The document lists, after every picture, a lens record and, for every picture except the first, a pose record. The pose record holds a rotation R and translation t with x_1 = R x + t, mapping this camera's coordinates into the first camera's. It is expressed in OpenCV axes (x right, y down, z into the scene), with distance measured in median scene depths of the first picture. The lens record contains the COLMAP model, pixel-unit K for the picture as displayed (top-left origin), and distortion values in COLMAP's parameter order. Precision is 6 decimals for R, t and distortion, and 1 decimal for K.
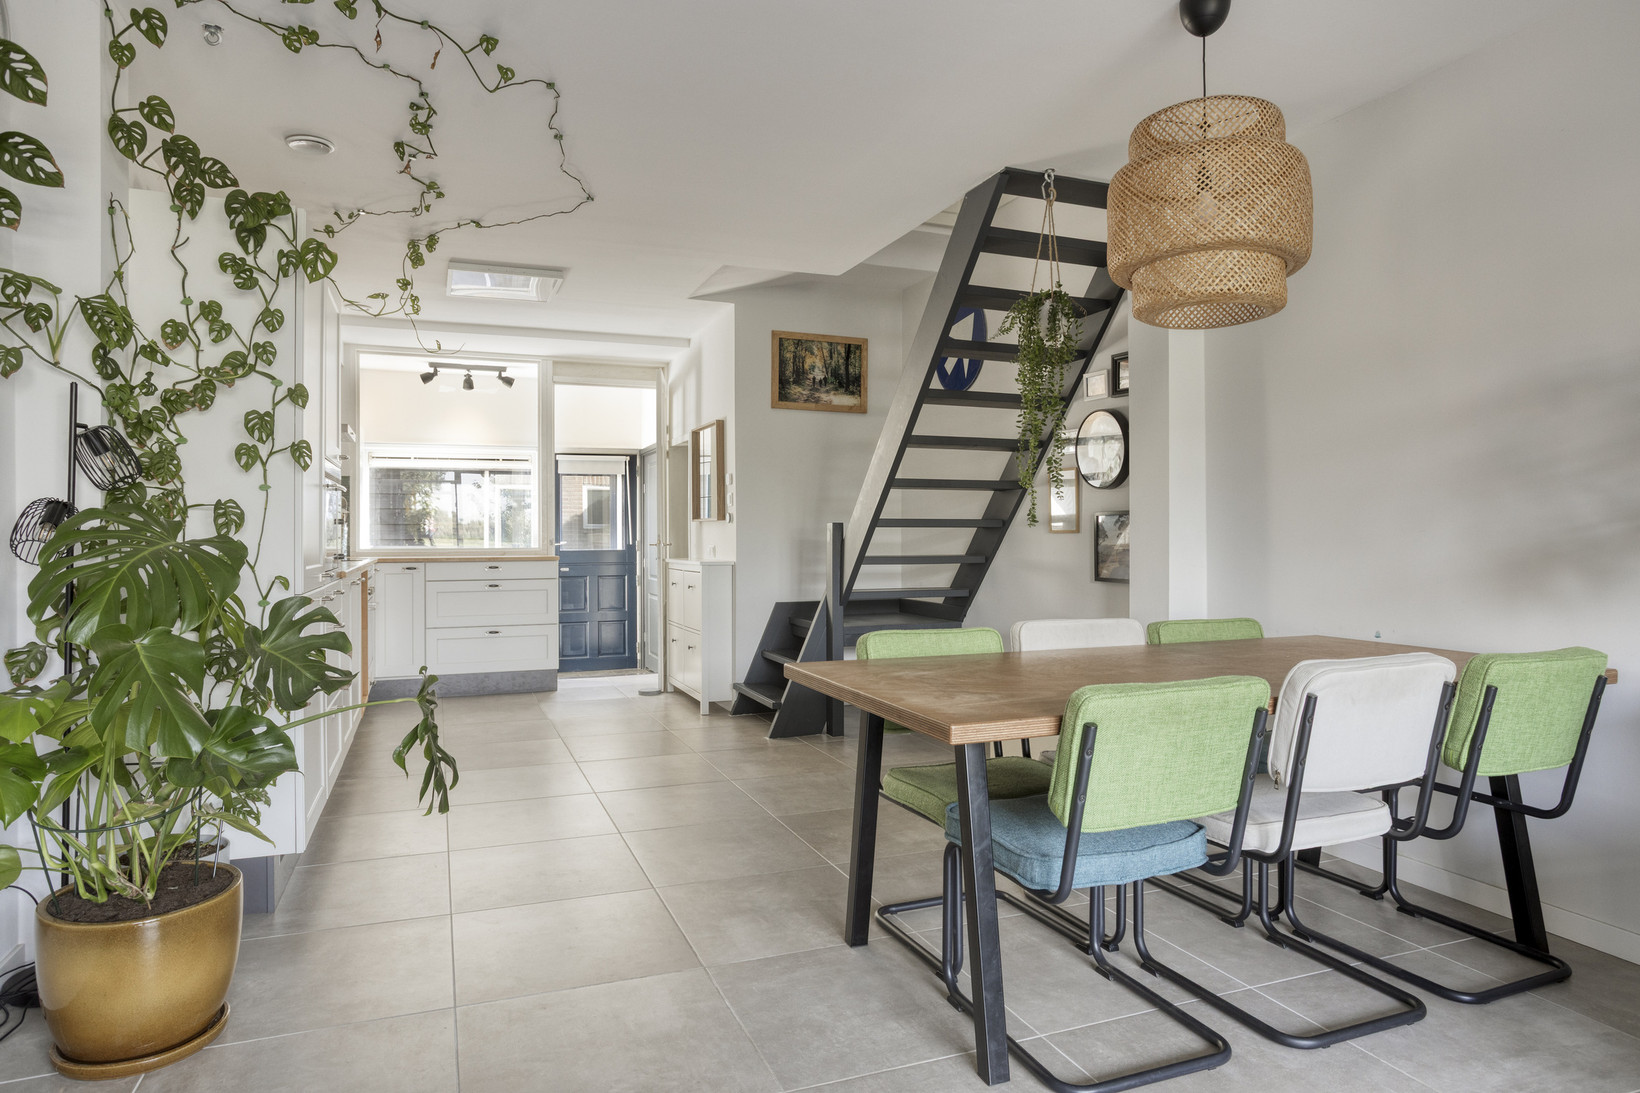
lens RADIAL K [[1002.3, 0, 810.1], [0, 1002.3, 533.2], [0, 0, 1]] dist [-0.040660, 0.032482]
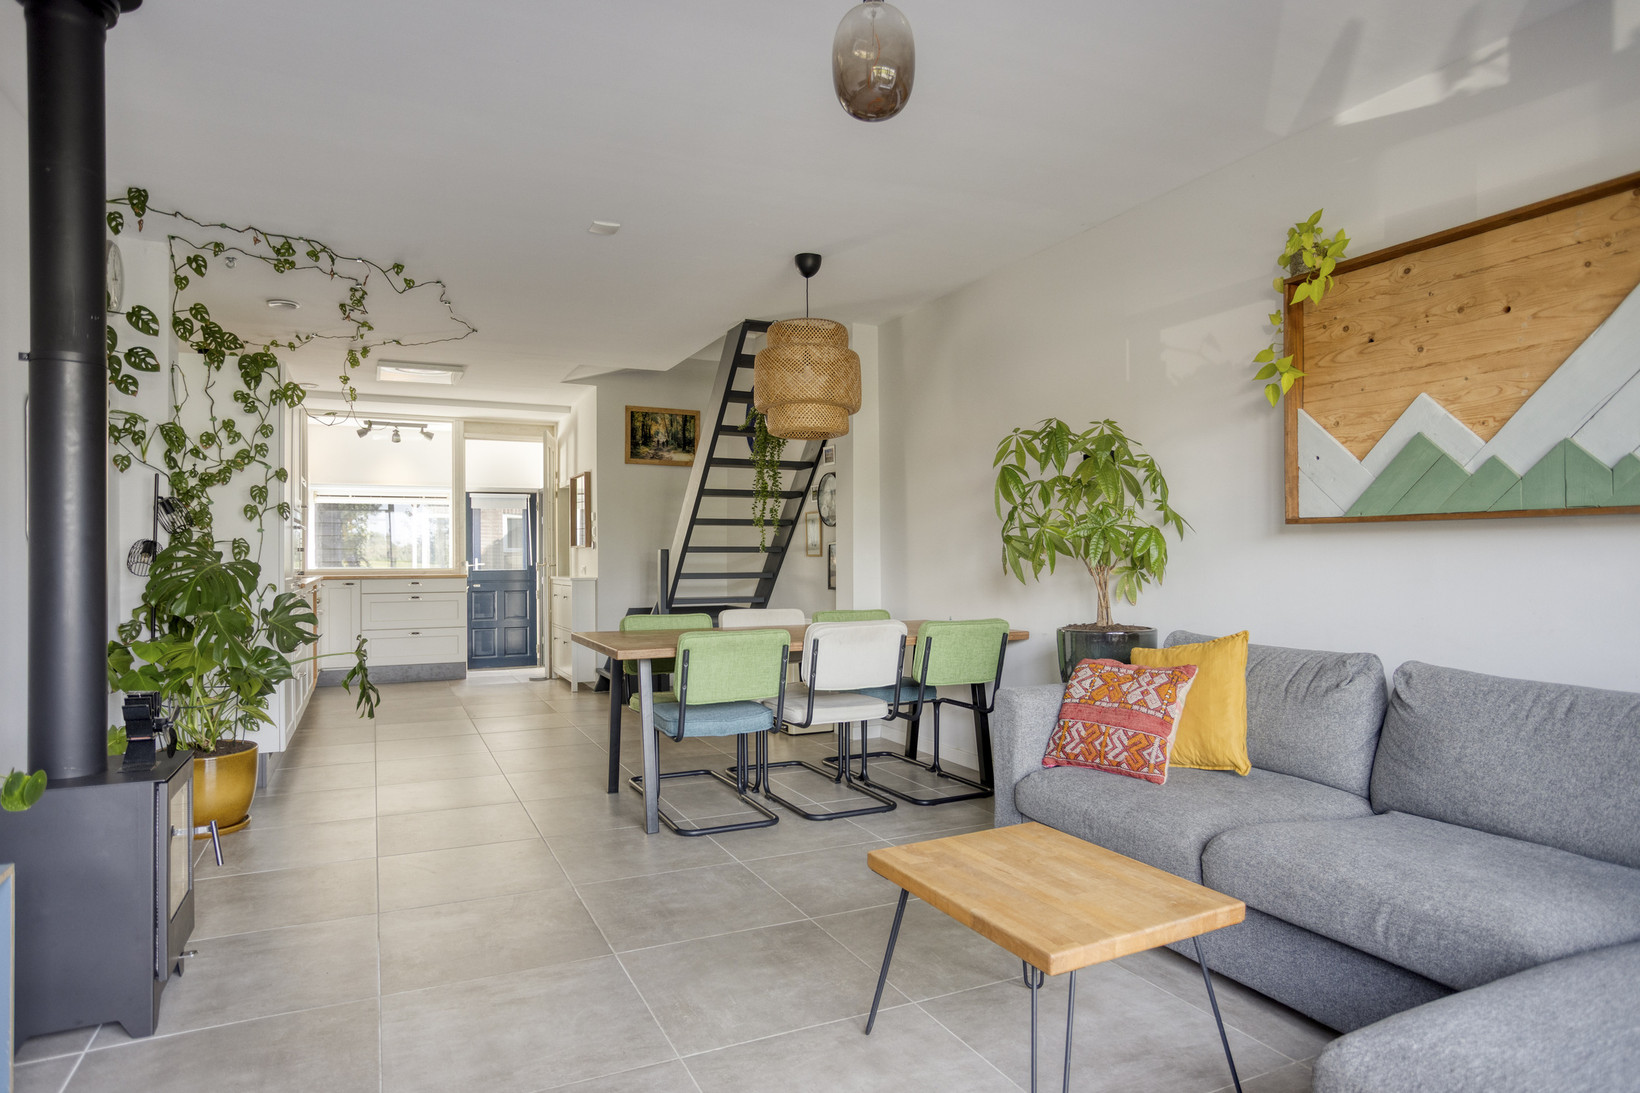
lens RADIAL K [[973.2, 0, 812.3], [0, 973.2, 551.8], [0, 0, 1]] dist [-0.036388, 0.019500]
pose [[0.997700, -0.001367, 0.067765, 0.232338], [0.001603, 0.999993, -0.003427, -0.003003], [-0.067760, 0.003528, 0.997695, -0.595118]]
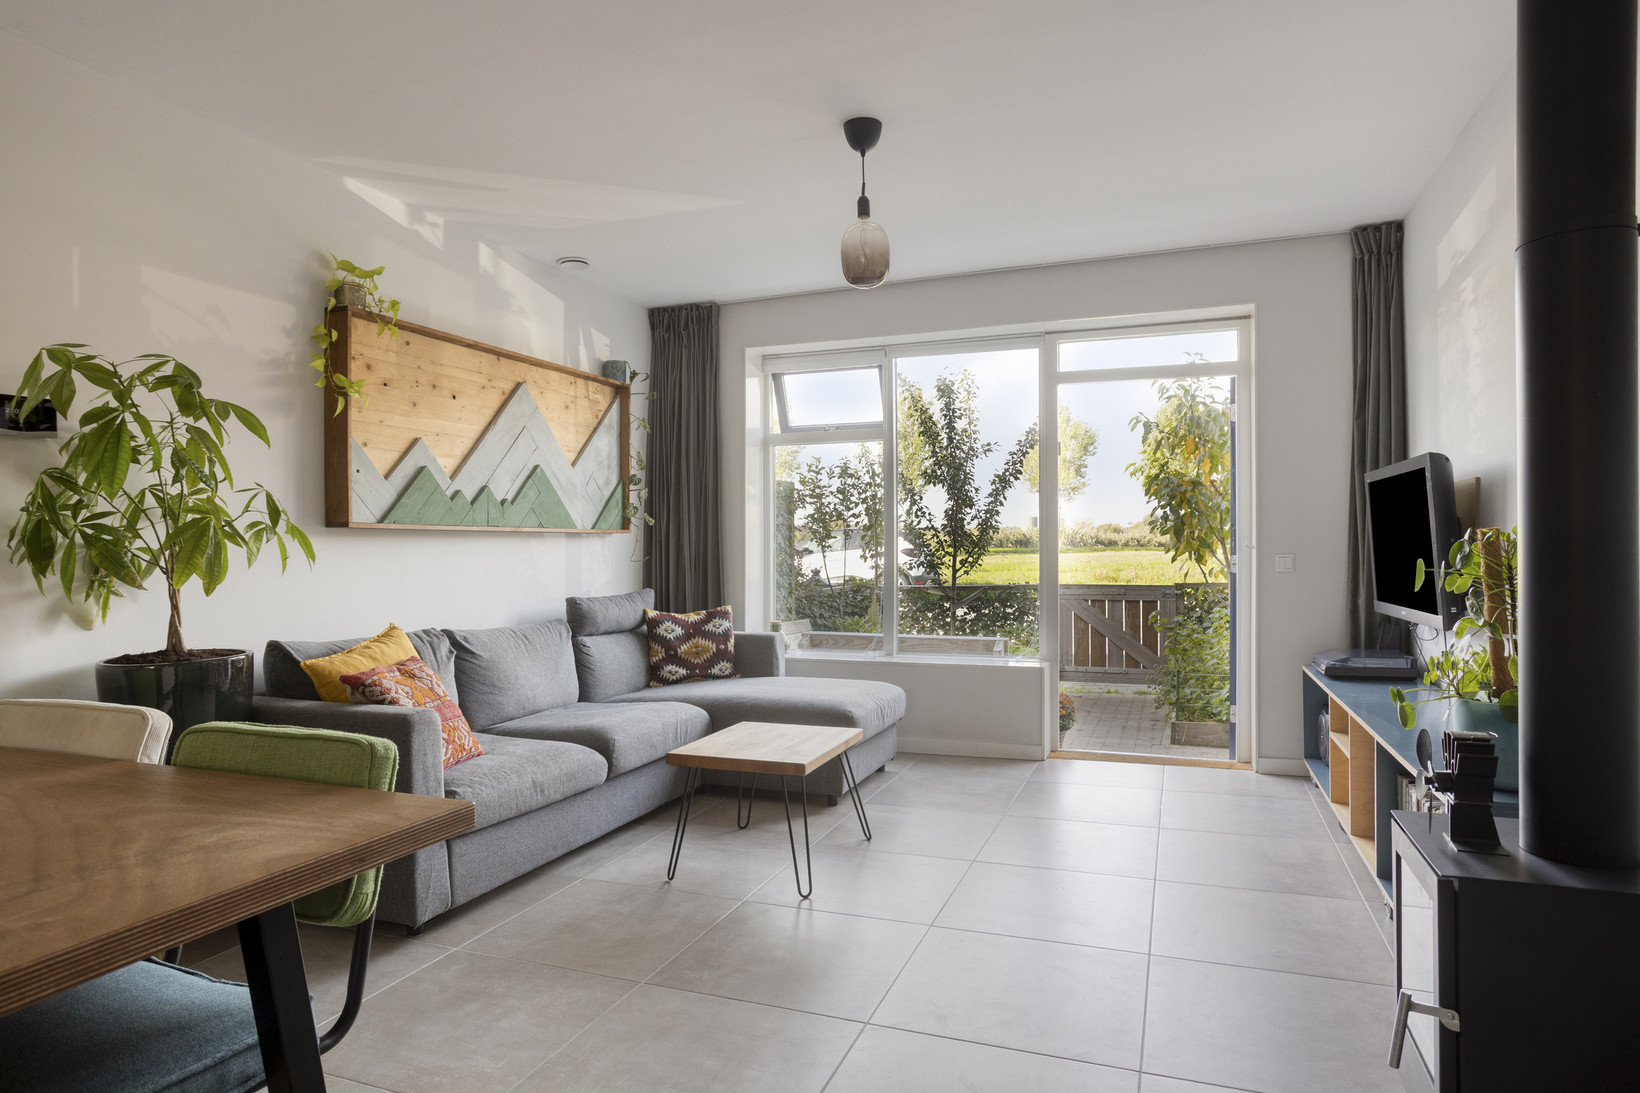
lens RADIAL K [[973.2, 0, 814.5], [0, 973.2, 551.7], [0, 0, 1]] dist [-0.036388, 0.019500]
pose [[-0.750780, 0.003829, 0.660542, -0.321607], [0.007432, 0.999969, 0.002650, -0.005935], [-0.660511, 0.006899, -0.750785, 0.799484]]
